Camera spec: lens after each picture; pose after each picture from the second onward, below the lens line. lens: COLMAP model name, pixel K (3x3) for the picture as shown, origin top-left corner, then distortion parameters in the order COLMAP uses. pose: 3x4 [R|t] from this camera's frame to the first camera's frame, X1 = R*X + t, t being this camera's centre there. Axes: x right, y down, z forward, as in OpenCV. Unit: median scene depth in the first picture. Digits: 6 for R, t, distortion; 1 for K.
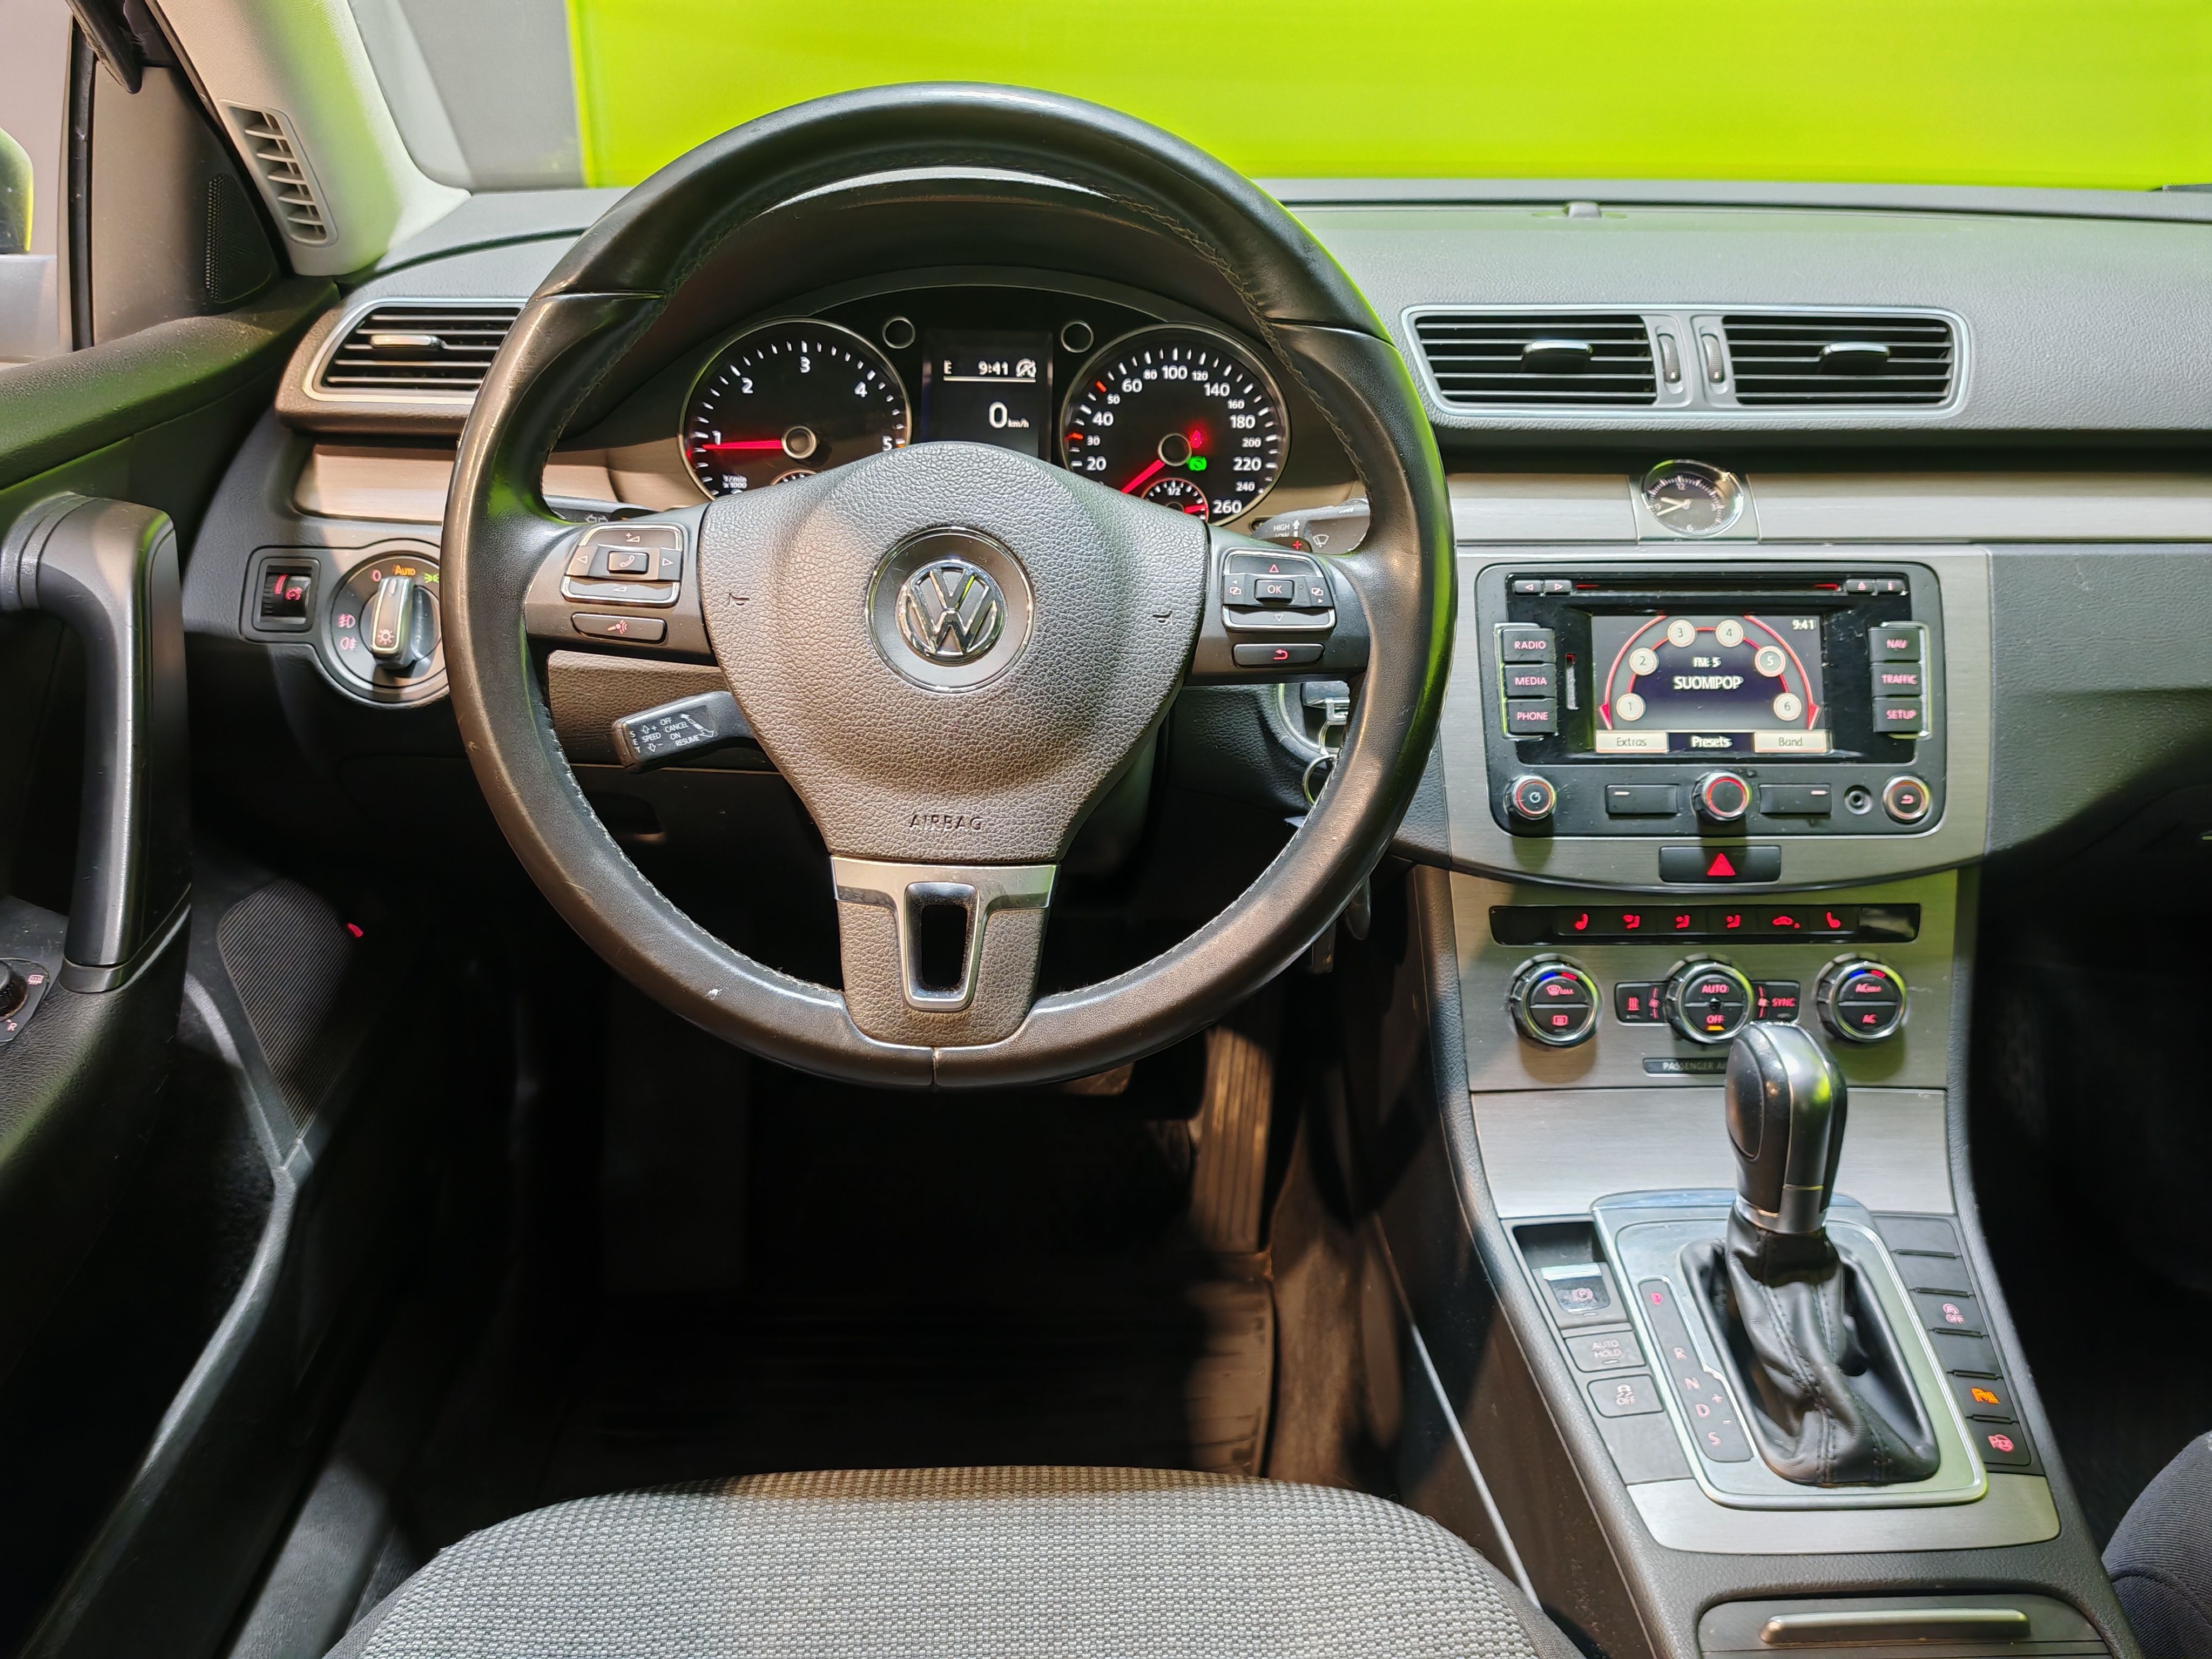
lens RADIAL K [[1774.4, 0, 1109.1], [0, 1774.4, 816.4], [0, 0, 1]] dist [0.086002, -0.142392]
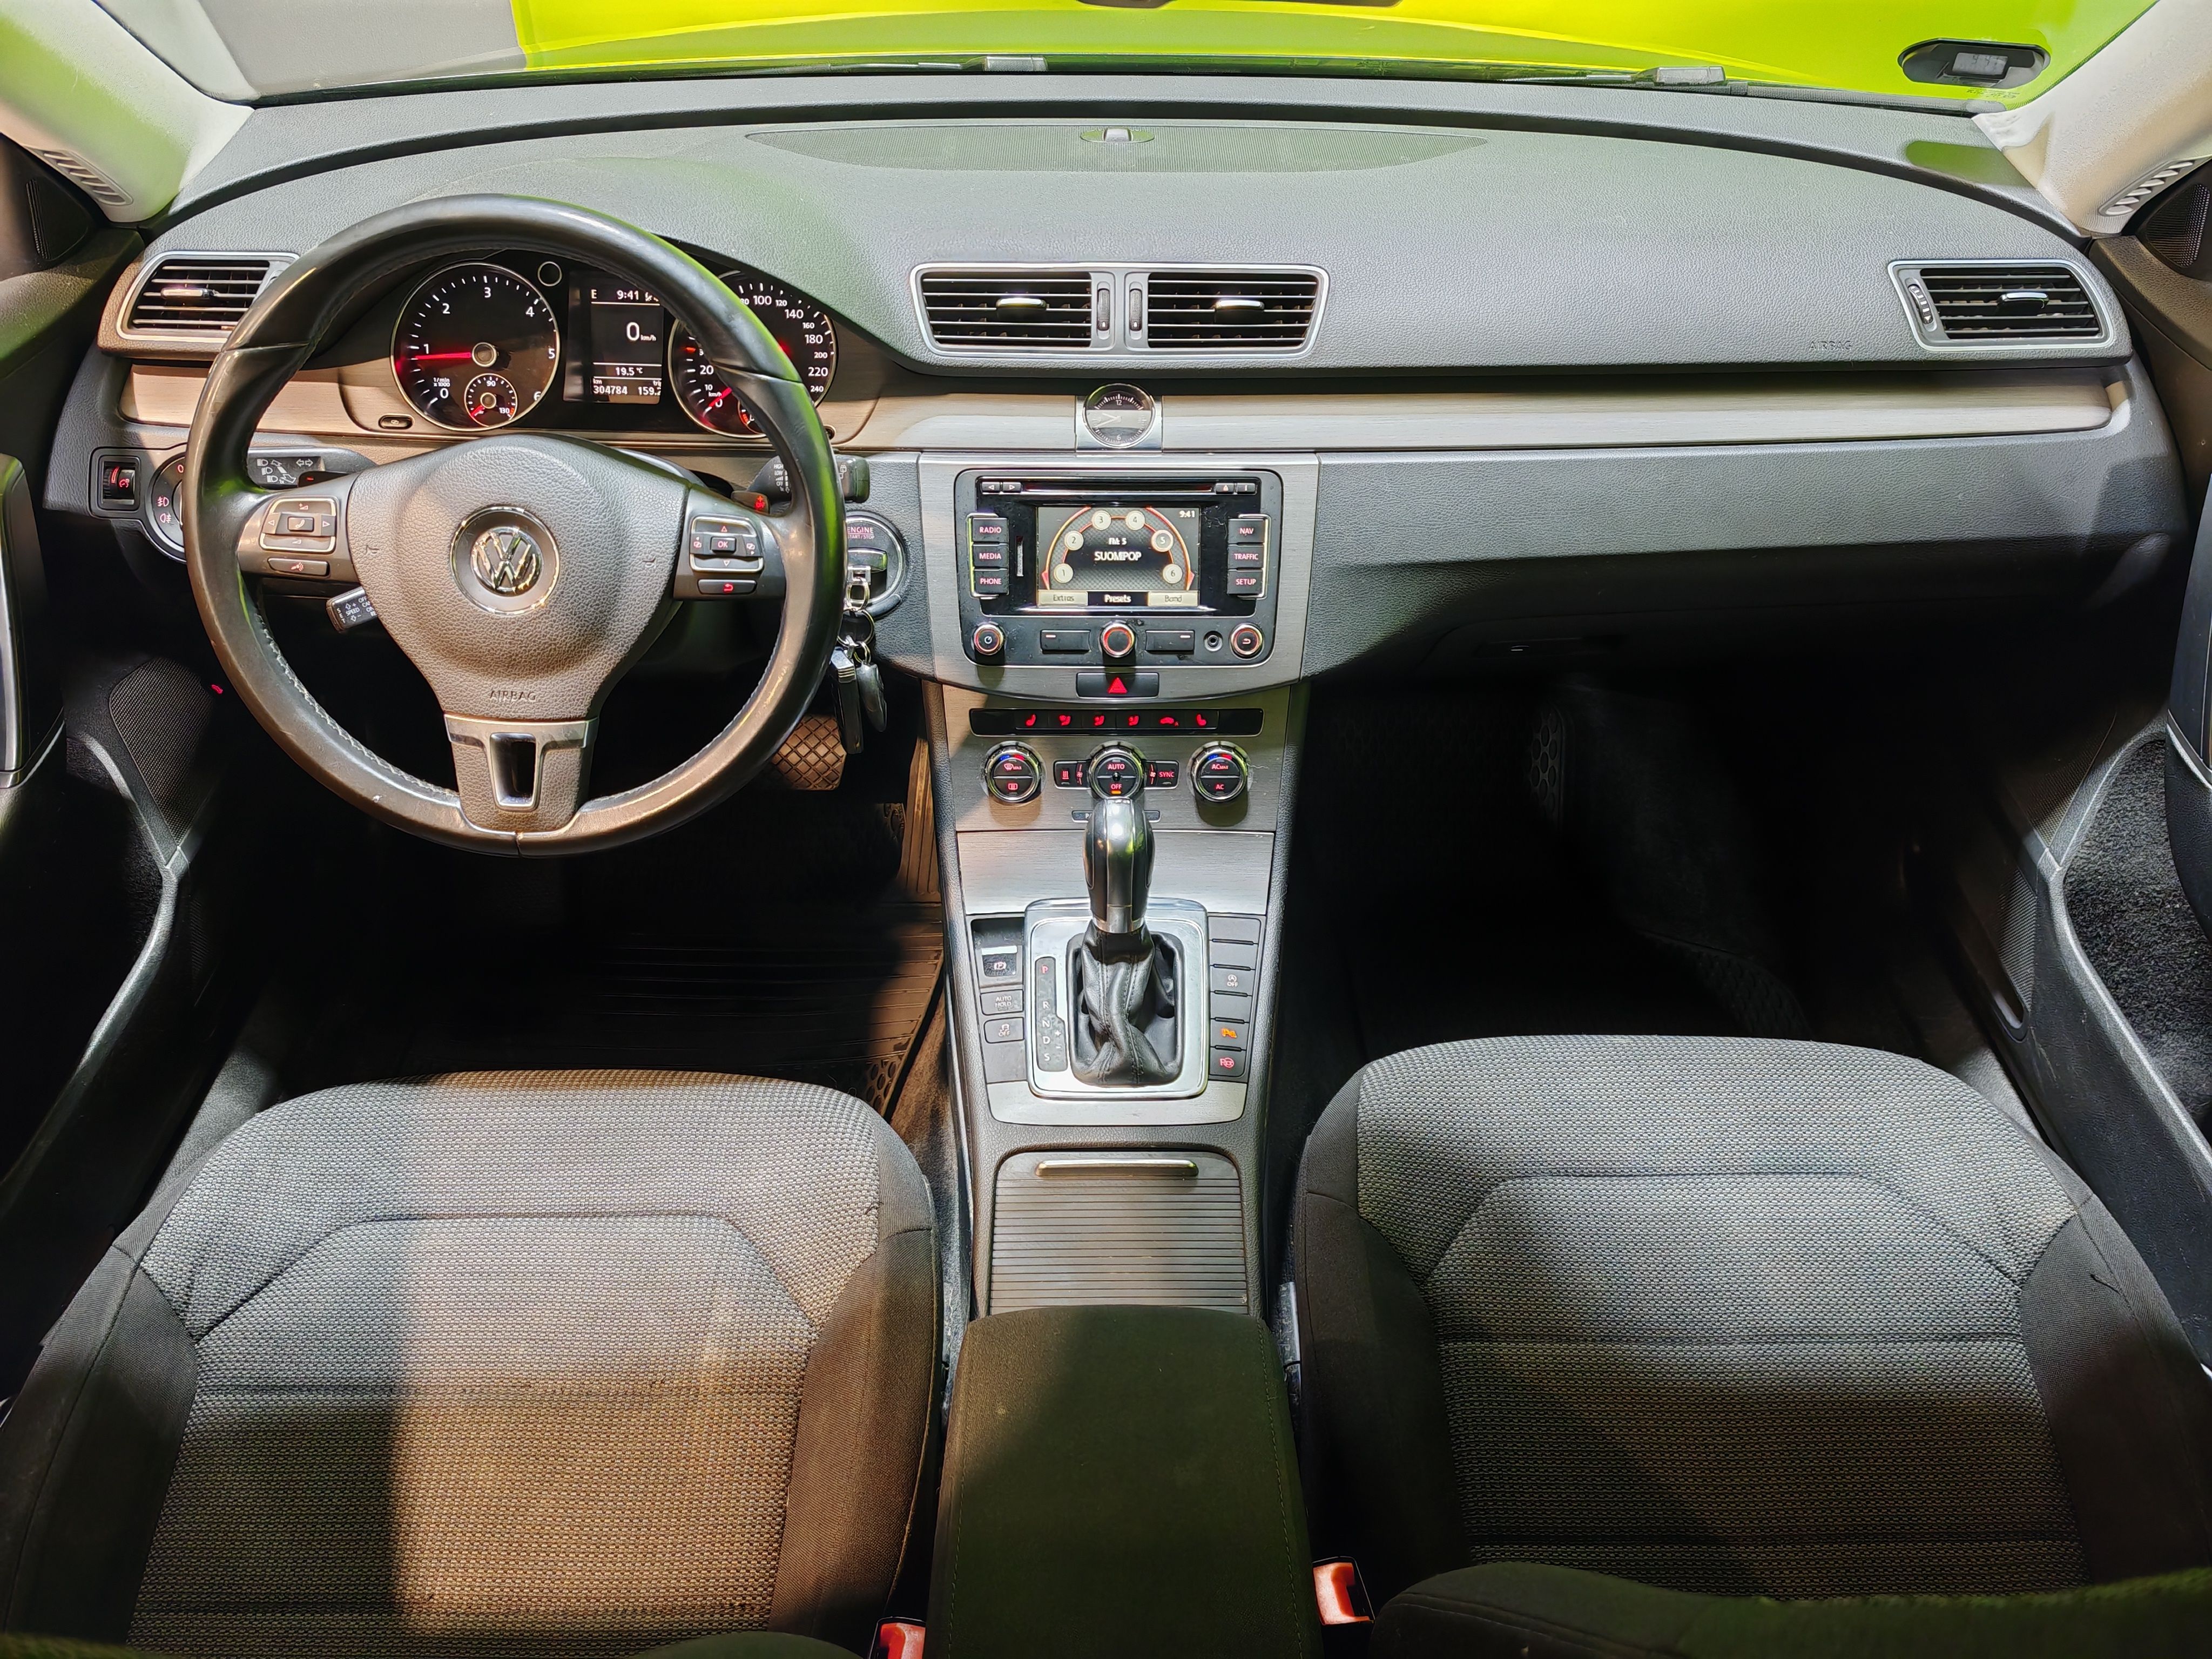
lens RADIAL K [[1774.4, 0, 1109.1], [0, 1774.4, 816.4], [0, 0, 1]] dist [0.086002, -0.142392]
pose [[0.999617, 0.013055, -0.024421, 0.364371], [-0.006954, 0.971982, 0.234951, -0.205409], [0.026804, -0.234691, 0.971700, -0.427613]]
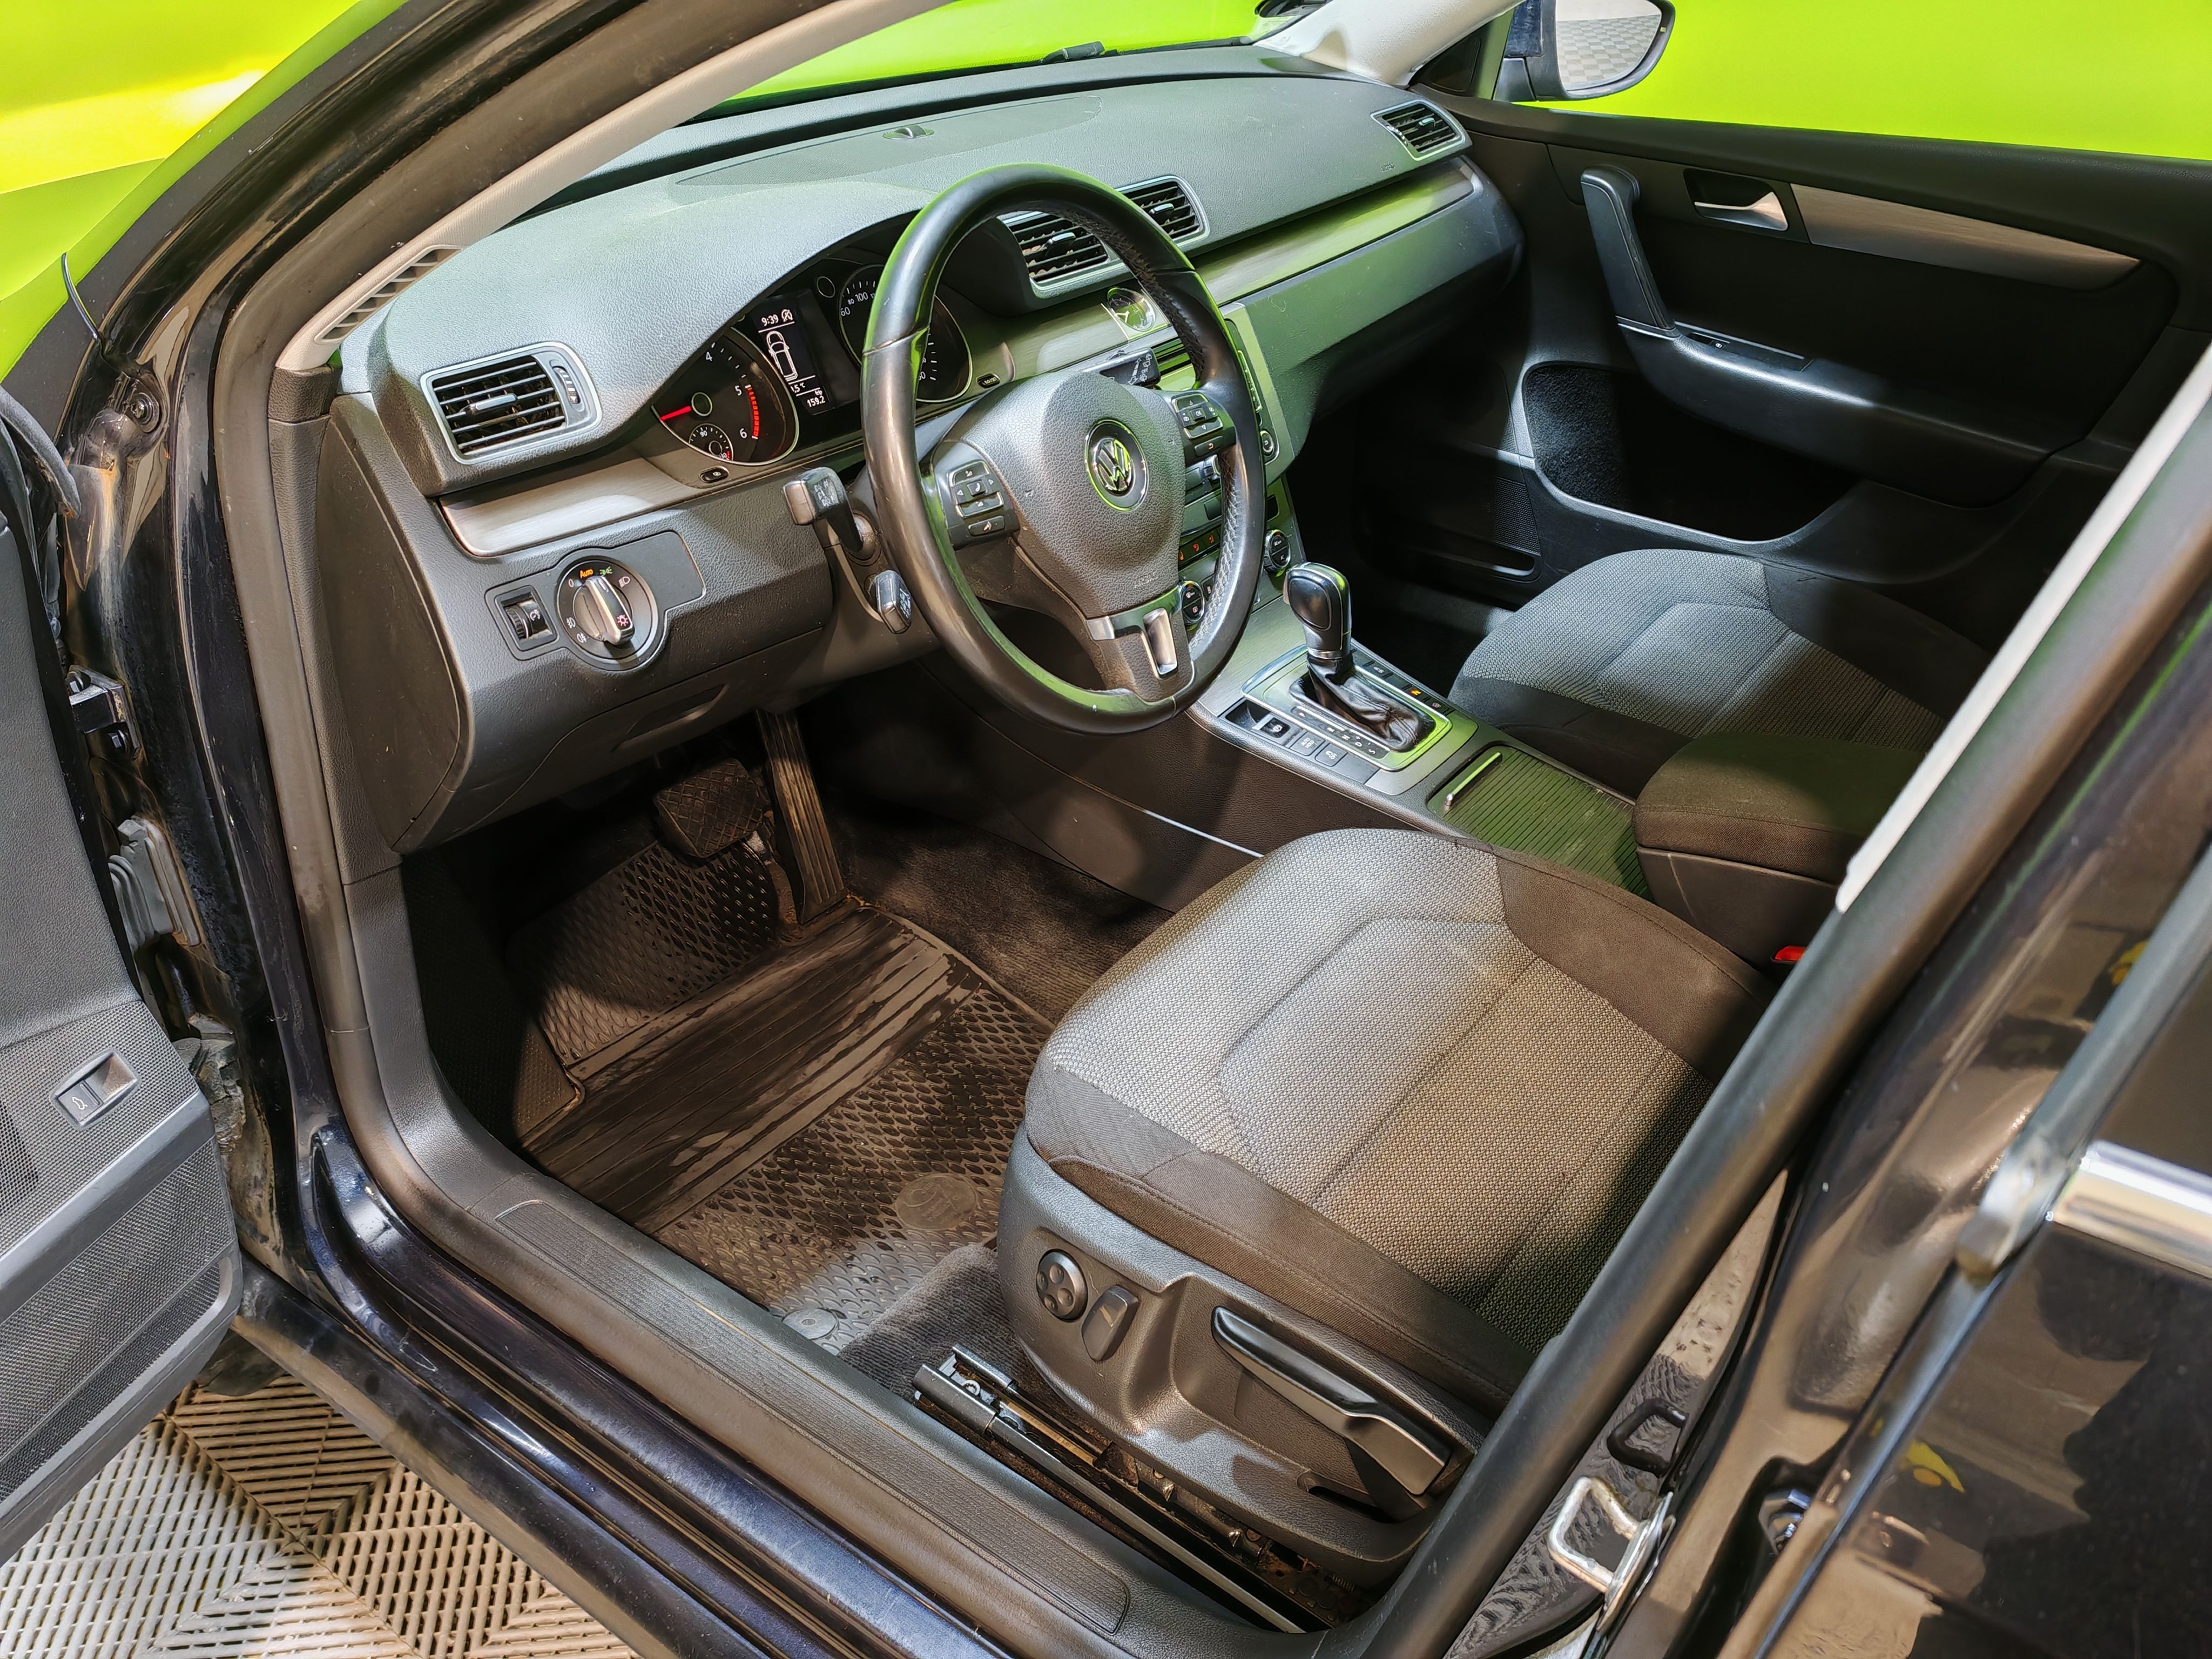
lens RADIAL K [[1774.4, 0, 1109.1], [0, 1774.4, 816.4], [0, 0, 1]] dist [0.086002, -0.142392]
pose [[0.605485, -0.405632, 0.684727, -1.127732], [0.300811, 0.913183, 0.274971, -0.218069], [-0.736818, 0.039483, 0.674937, -0.159509]]
